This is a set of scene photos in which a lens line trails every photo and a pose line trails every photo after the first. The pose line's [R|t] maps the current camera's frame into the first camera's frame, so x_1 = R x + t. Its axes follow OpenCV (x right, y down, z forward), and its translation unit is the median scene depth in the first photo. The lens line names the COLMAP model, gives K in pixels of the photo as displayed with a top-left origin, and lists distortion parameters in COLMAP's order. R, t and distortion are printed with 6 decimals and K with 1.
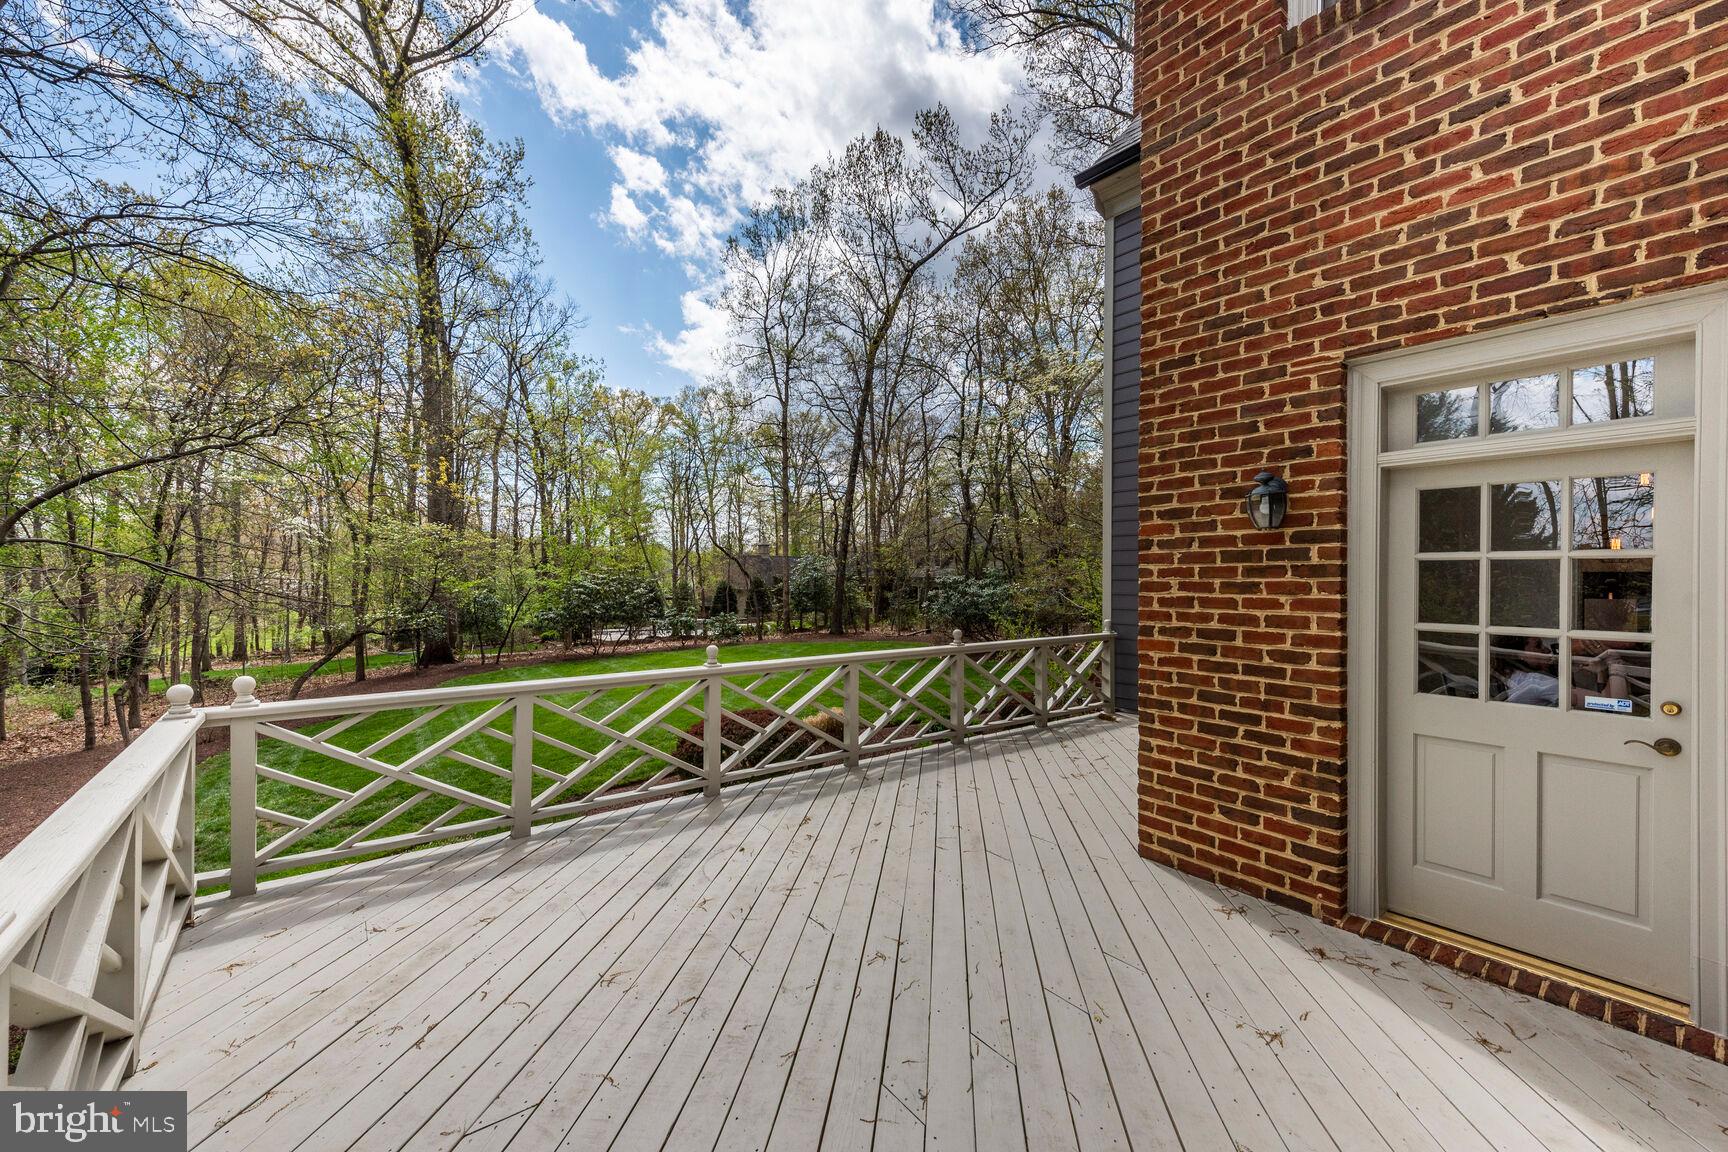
lens RADIAL K [[711.5, 0, 864.0], [0, 711.5, 576.0], [0, 0, 1]] dist [0.017284, -0.000269]
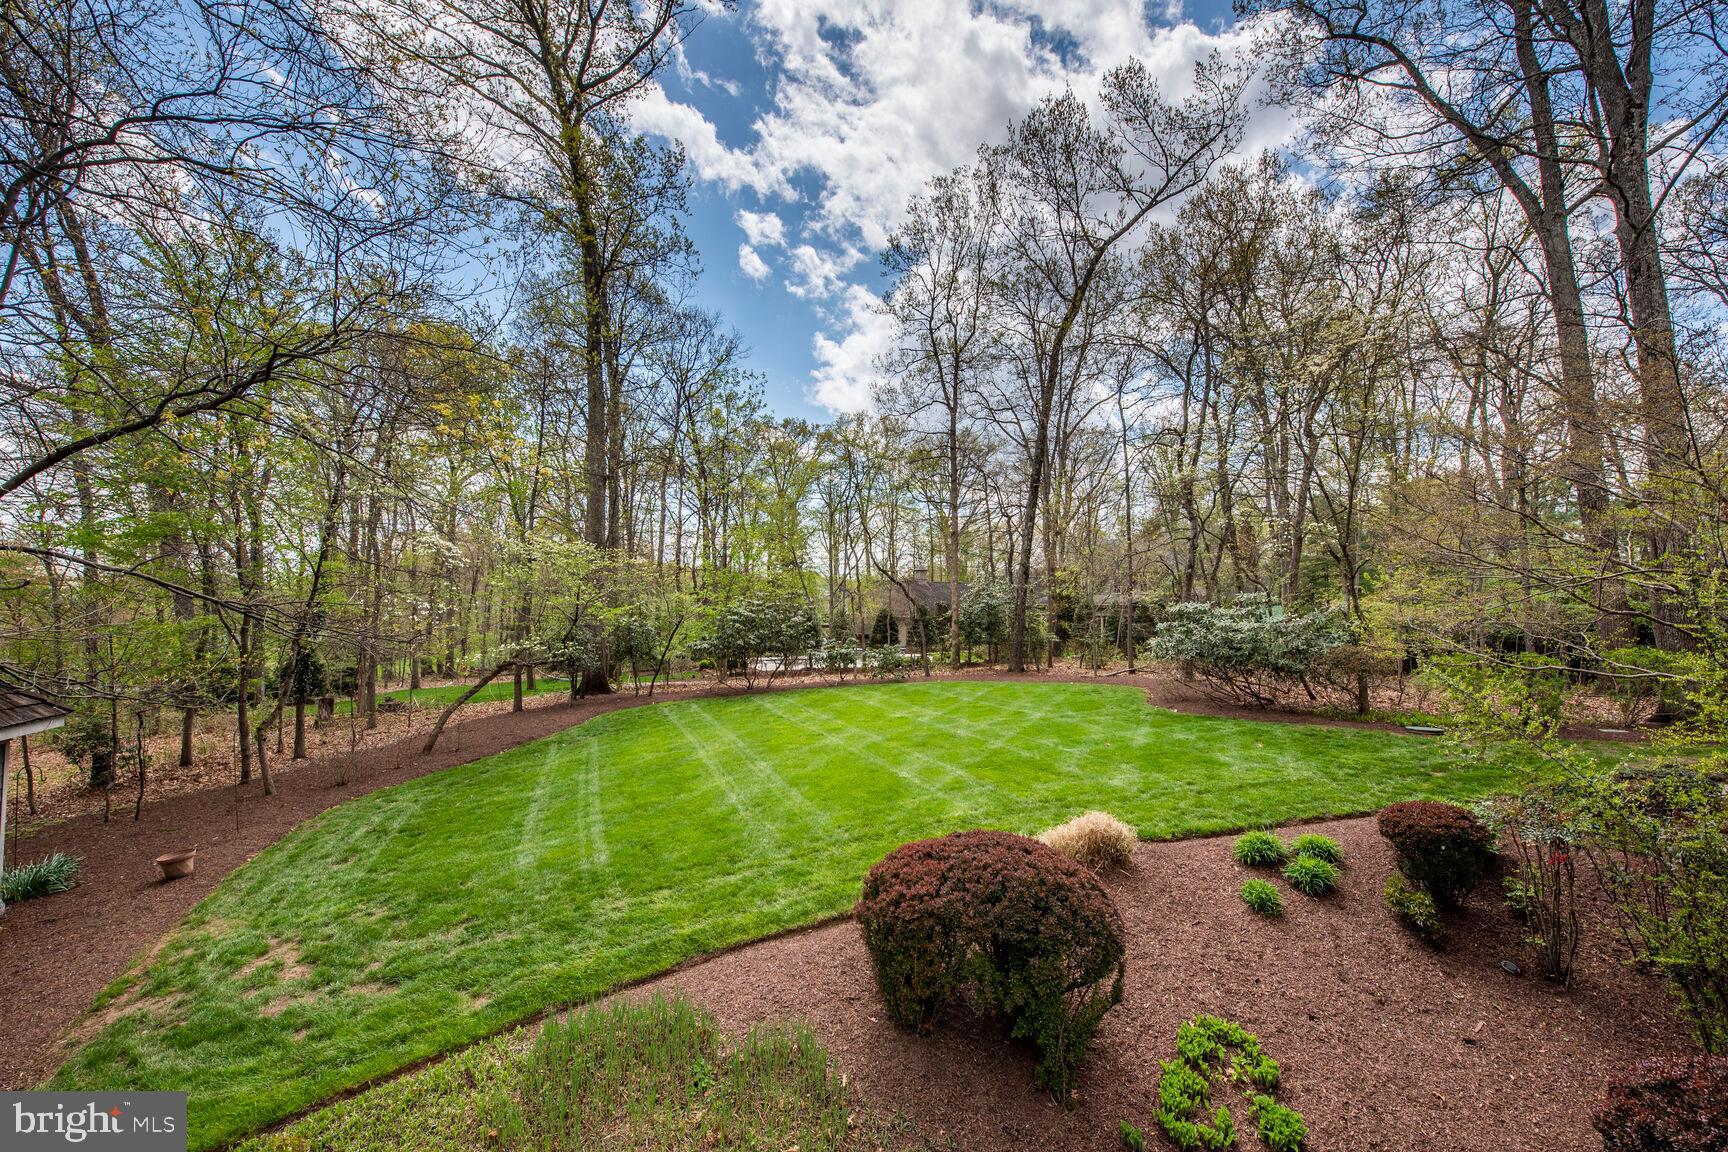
lens RADIAL K [[703.6, 0, 864.0], [0, 703.6, 576.0], [0, 0, 1]] dist [-0.000216, 0.000027]
pose [[0.978412, -0.004630, -0.206611, -0.038211], [-0.003318, 0.999268, -0.038104, 0.000211], [0.206636, 0.037967, 0.977681, 0.119472]]
